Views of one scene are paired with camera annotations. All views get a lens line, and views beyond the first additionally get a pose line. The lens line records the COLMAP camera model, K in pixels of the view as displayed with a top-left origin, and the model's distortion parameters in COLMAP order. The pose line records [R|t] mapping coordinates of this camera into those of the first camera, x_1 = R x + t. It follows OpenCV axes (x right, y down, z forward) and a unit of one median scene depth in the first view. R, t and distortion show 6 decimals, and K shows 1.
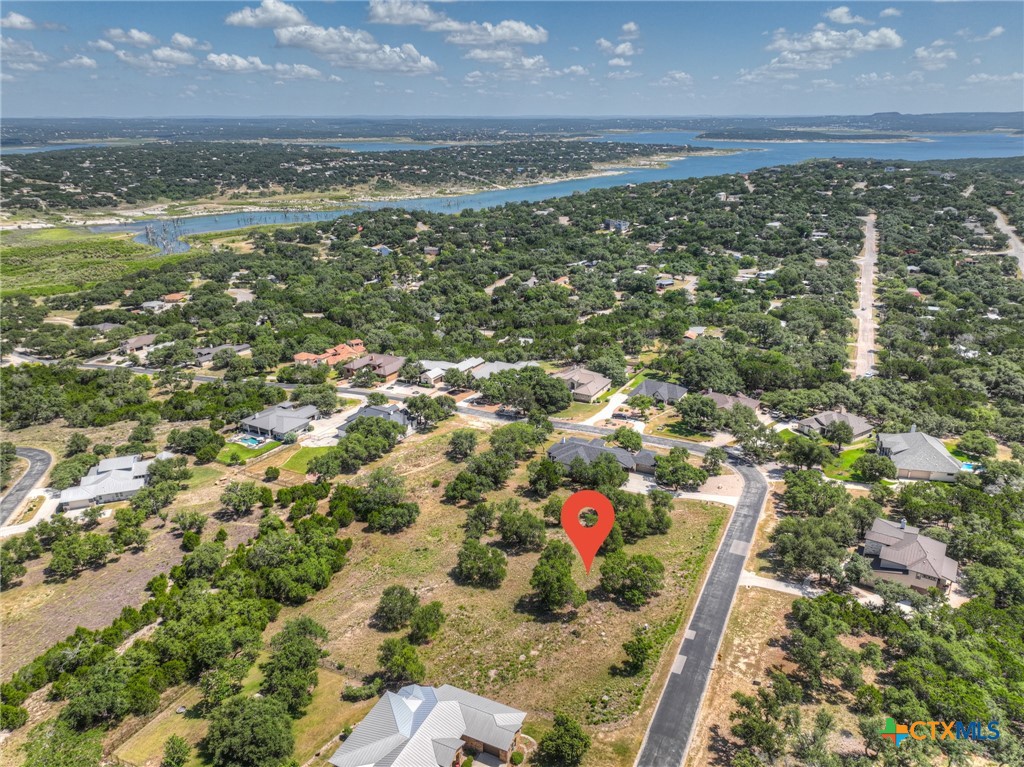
lens RADIAL K [[718.9, 0, 512.0], [0, 718.9, 383.5], [0, 0, 1]] dist [-0.004658, 0.022943]
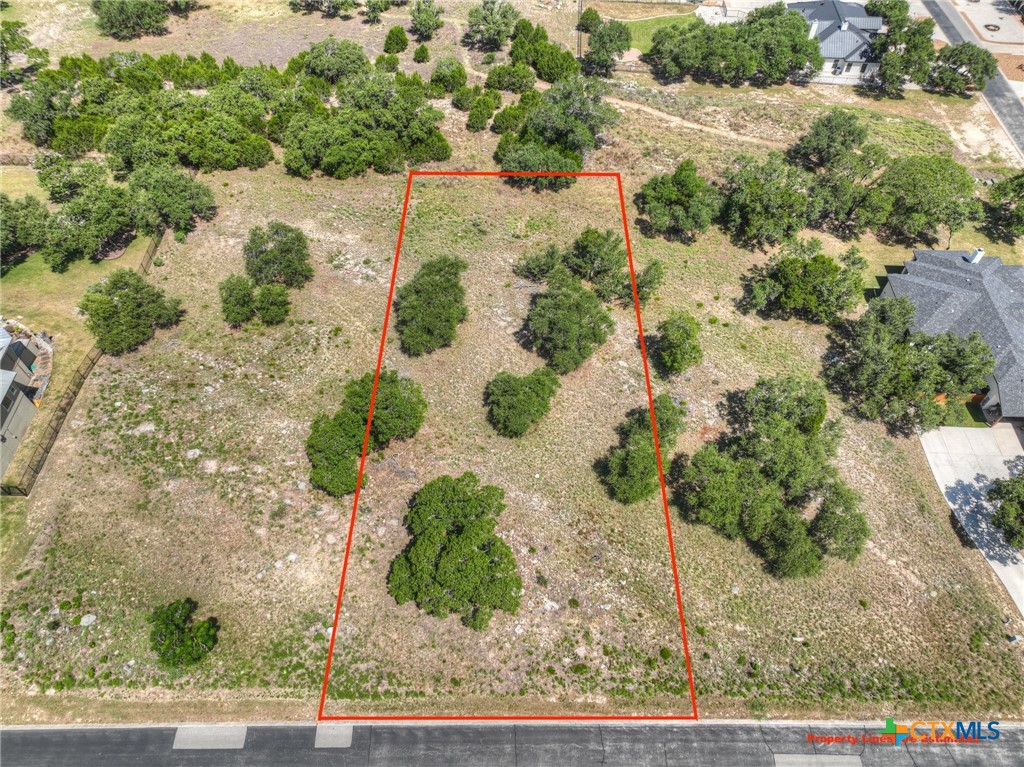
lens RADIAL K [[718.9, 0, 512.0], [0, 718.9, 383.5], [0, 0, 1]] dist [-0.004658, 0.022943]
pose [[0.444103, 0.719617, -0.533782, 0.121546], [-0.317750, 0.683529, 0.657132, -0.031364], [0.837739, -0.122225, 0.532216, 0.293003]]
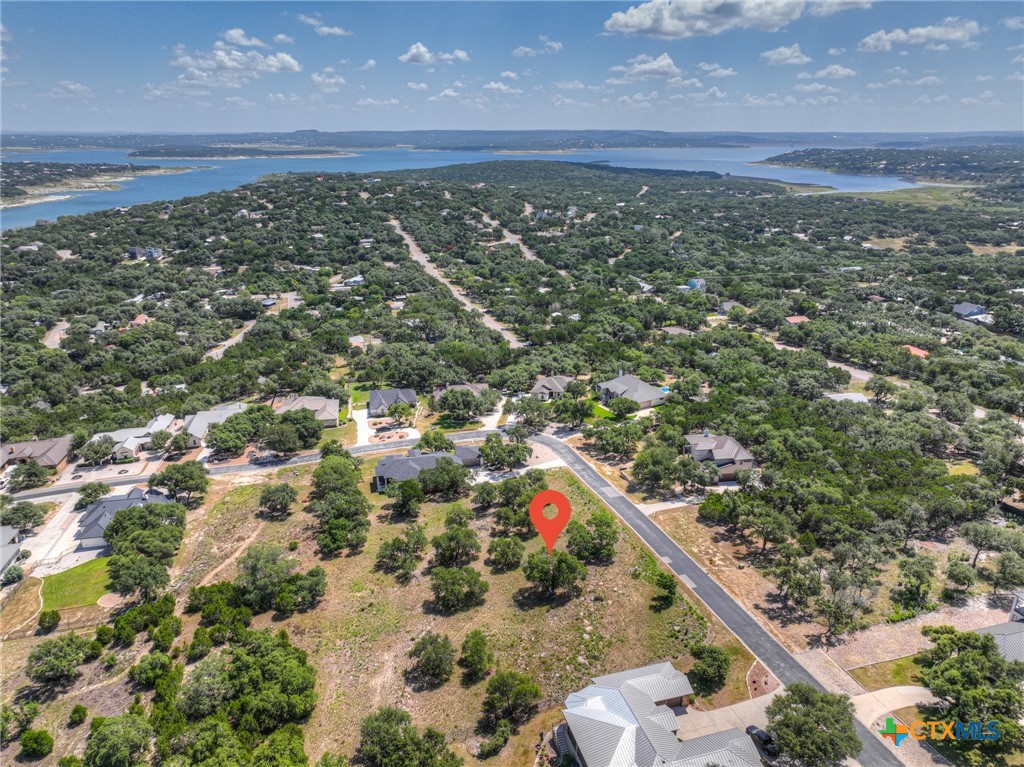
lens RADIAL K [[718.9, 0, 512.0], [0, 718.9, 383.5], [0, 0, 1]] dist [-0.004658, 0.022943]
pose [[0.748164, -0.218319, 0.626568, -0.207942], [0.231416, 0.970880, 0.061964, -0.023164], [-0.621850, 0.098639, 0.776900, 0.066019]]
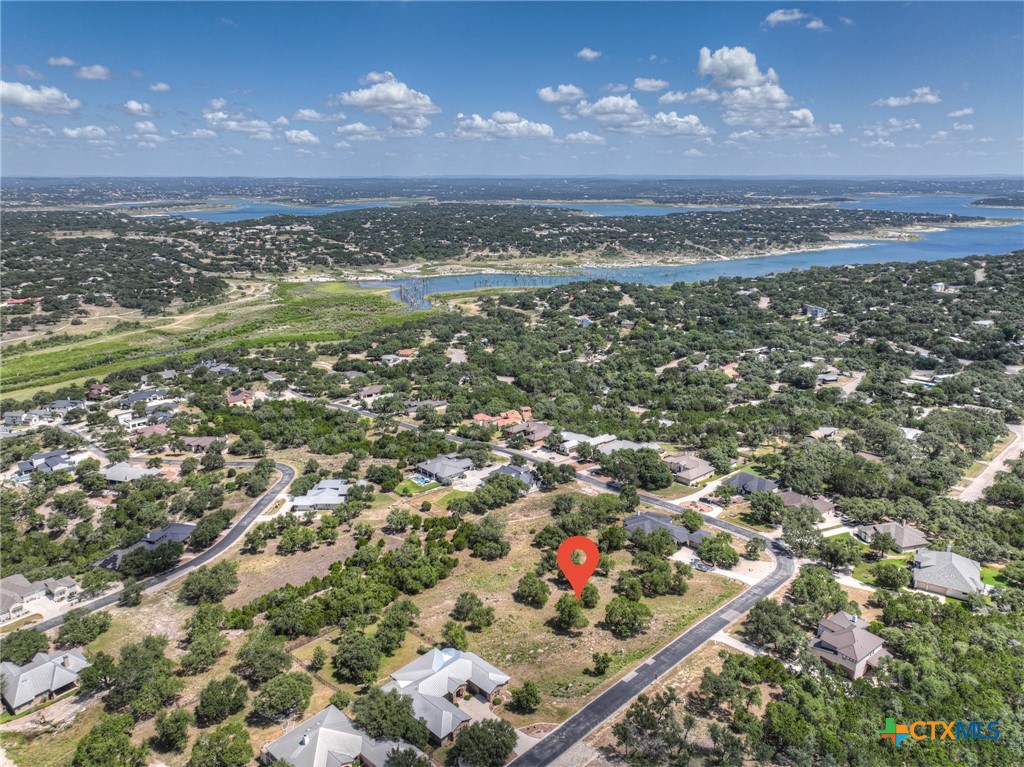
lens RADIAL K [[718.9, 0, 512.0], [0, 718.9, 383.5], [0, 0, 1]] dist [-0.004658, 0.022943]
pose [[0.946516, 0.091657, -0.309365, 0.124543], [-0.114041, 0.991951, -0.055023, -0.028223], [0.301832, 0.087361, 0.949350, -0.156623]]
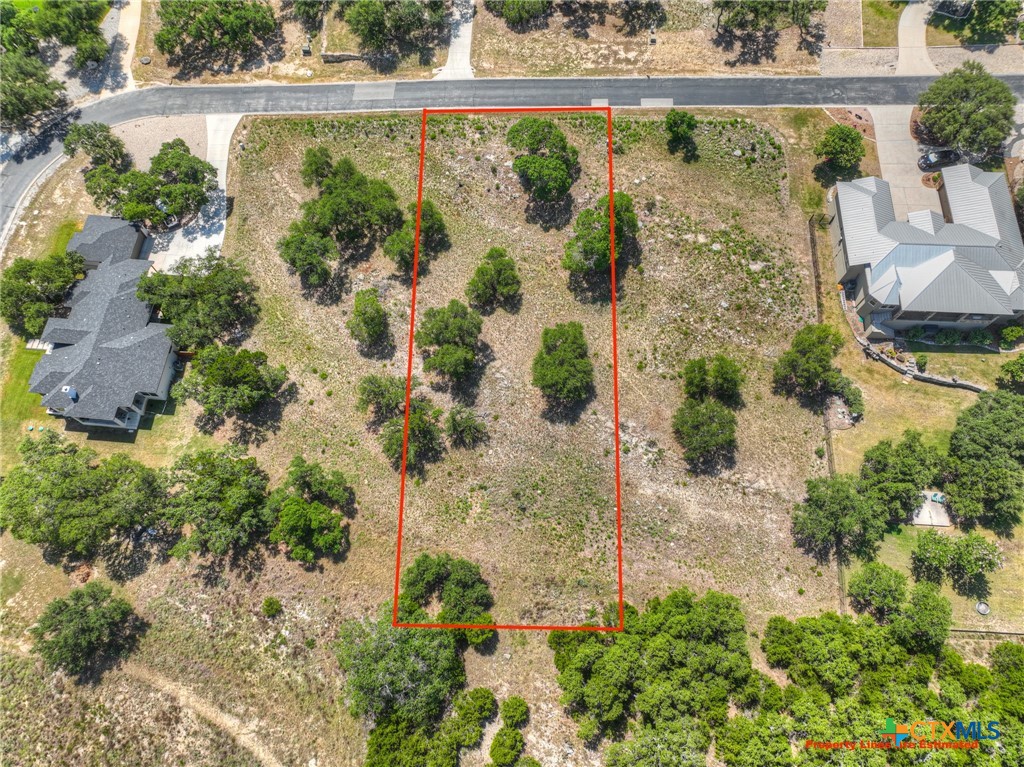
lens RADIAL K [[718.9, 0, 512.0], [0, 718.9, 383.5], [0, 0, 1]] dist [-0.004658, 0.022943]
pose [[-0.386345, -0.849260, 0.359853, -0.105147], [0.316719, 0.244273, 0.916526, -0.134423], [-0.866271, 0.468068, 0.174603, 0.362256]]
